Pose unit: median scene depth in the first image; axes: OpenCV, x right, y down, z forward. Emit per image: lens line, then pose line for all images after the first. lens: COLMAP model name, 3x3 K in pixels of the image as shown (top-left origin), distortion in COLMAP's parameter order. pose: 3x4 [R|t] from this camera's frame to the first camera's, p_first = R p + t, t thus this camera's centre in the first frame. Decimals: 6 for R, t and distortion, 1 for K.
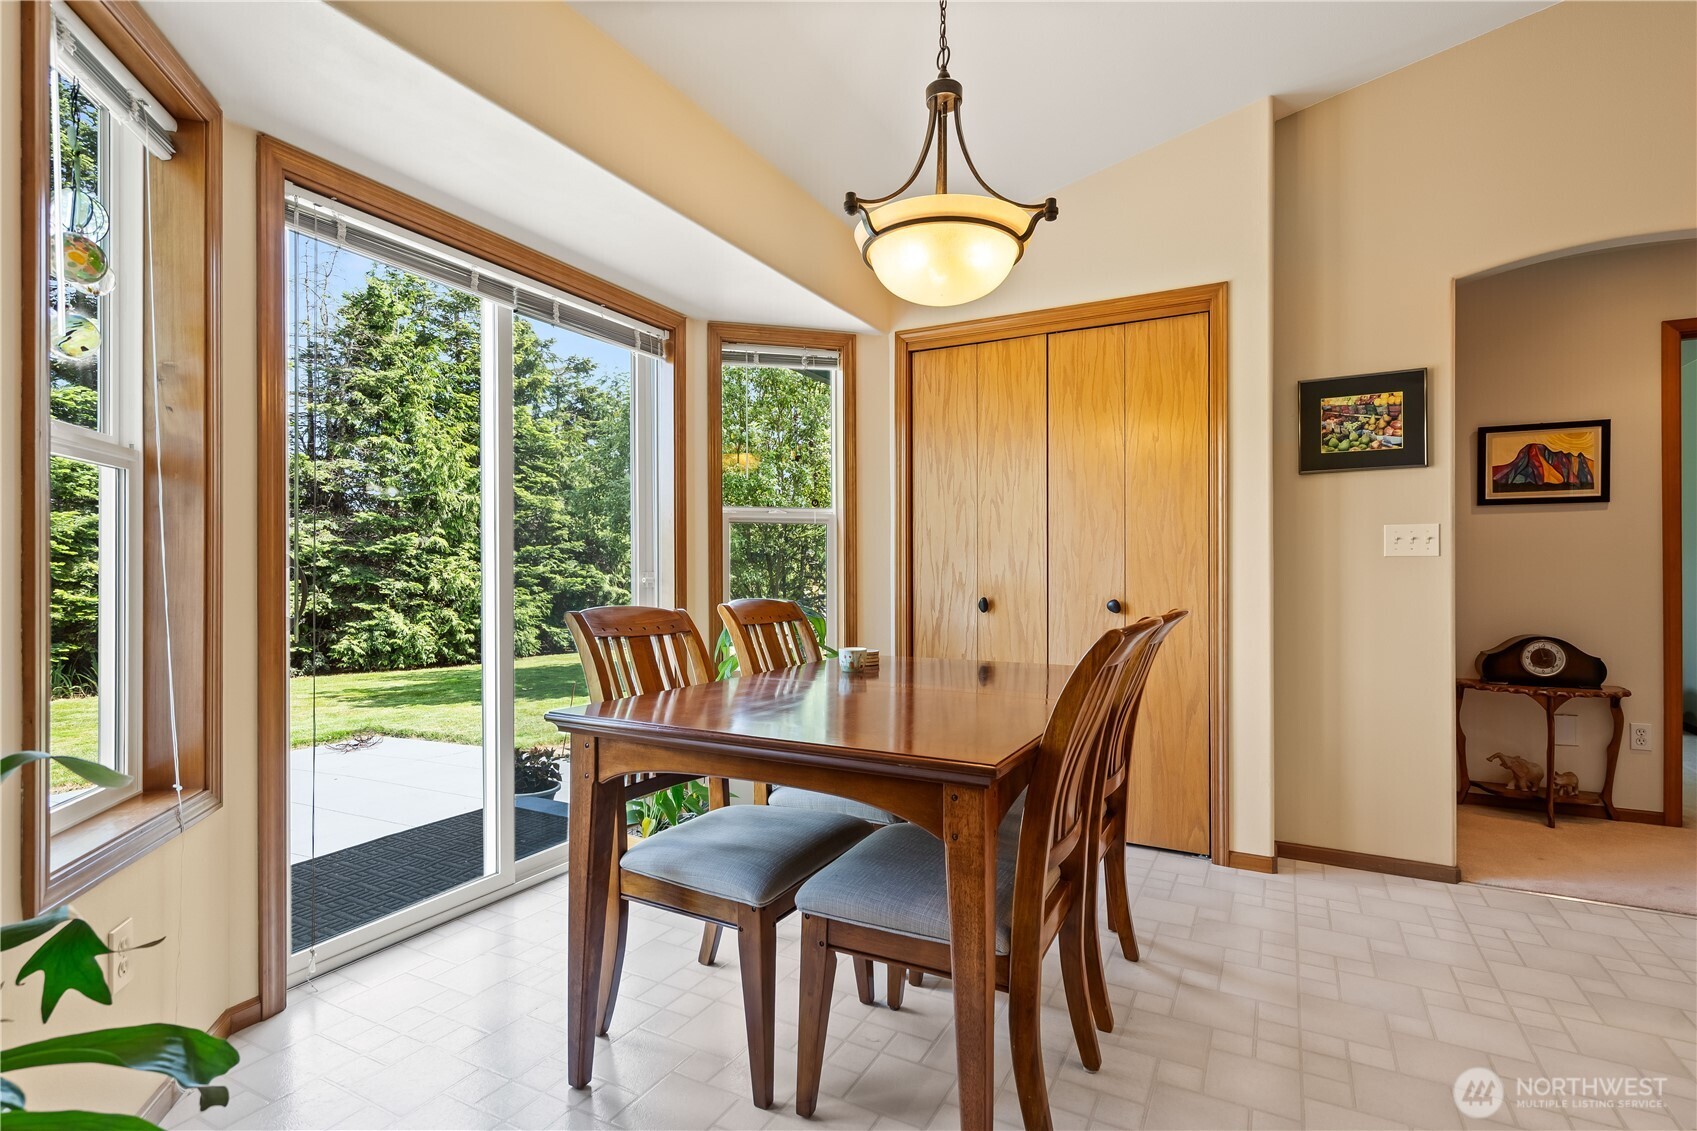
lens RADIAL K [[817.7, 0, 847.9], [0, 817.7, 566.1], [0, 0, 1]] dist [-0.003466, -0.000444]
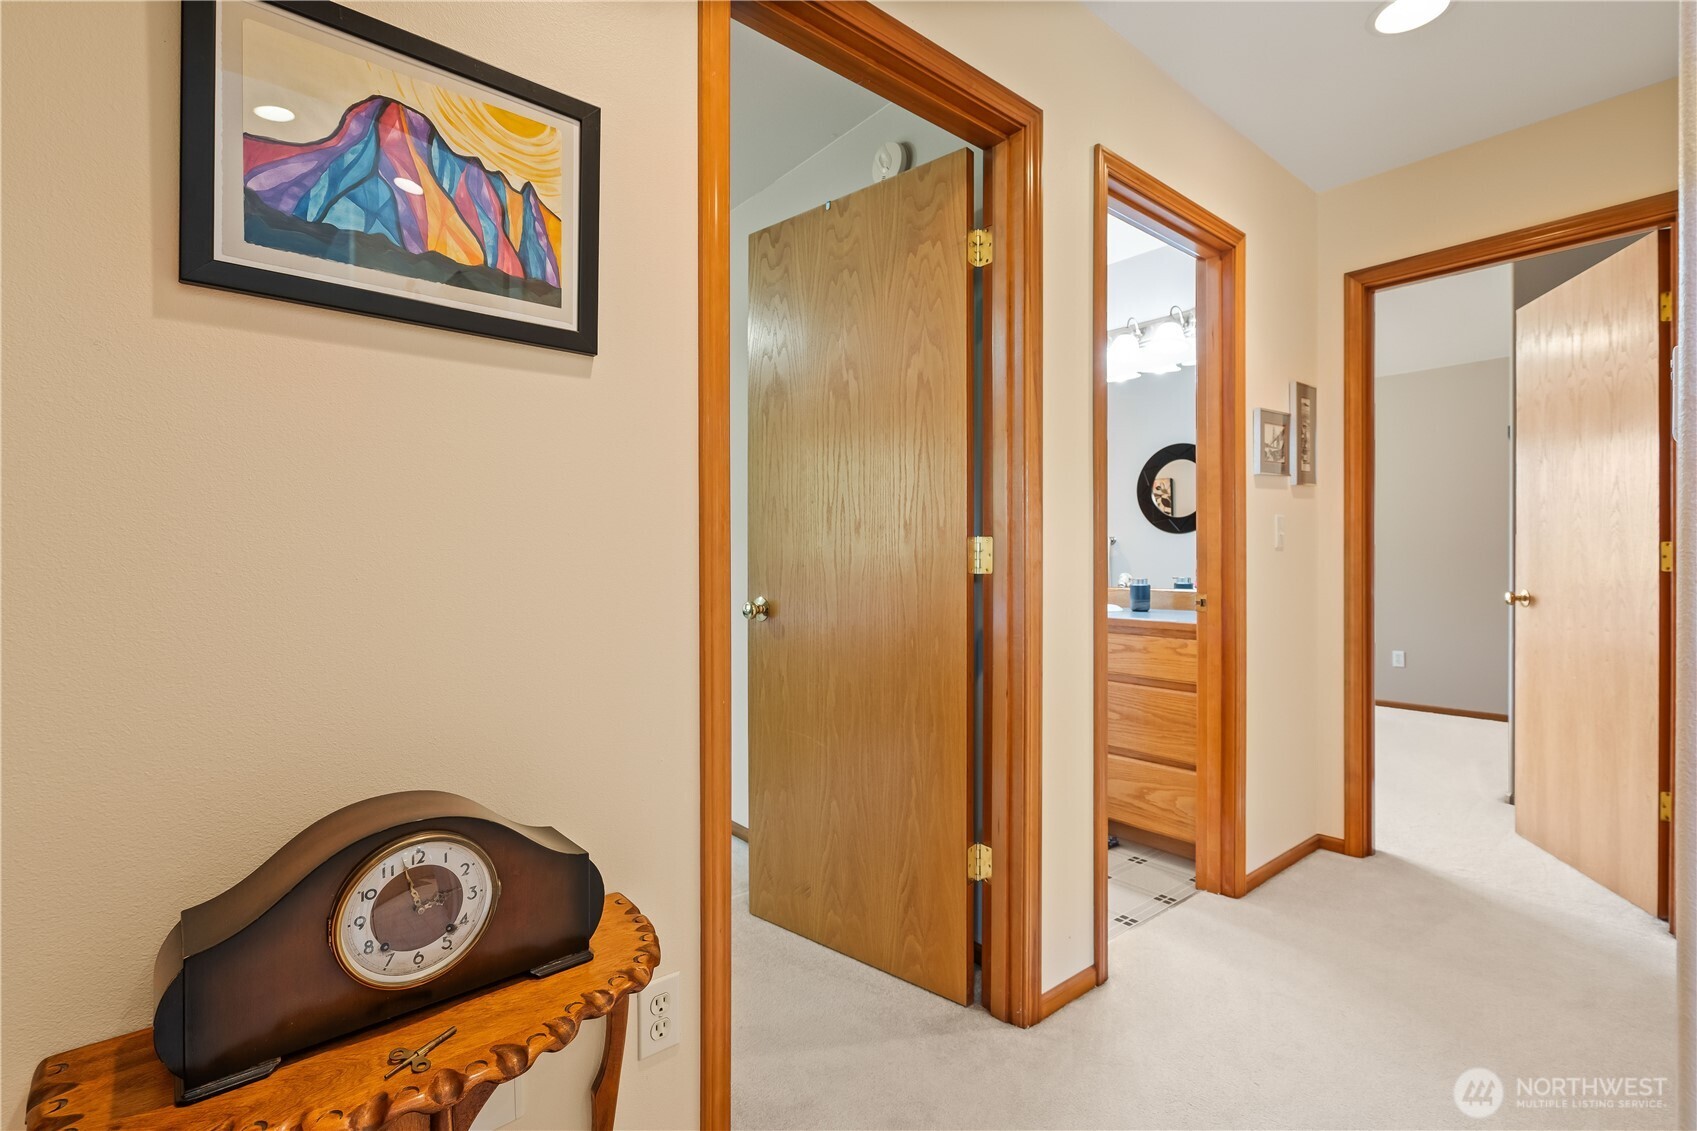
lens RADIAL K [[777.0, 0, 849.1], [0, 777.0, 561.0], [0, 0, 1]] dist [0.000929, 0.000847]
pose [[0.379409, 0.000599, 0.925229, 0.672867], [-0.002725, 0.999996, 0.000470, 0.006672], [-0.925225, -0.002700, 0.379409, 0.776797]]
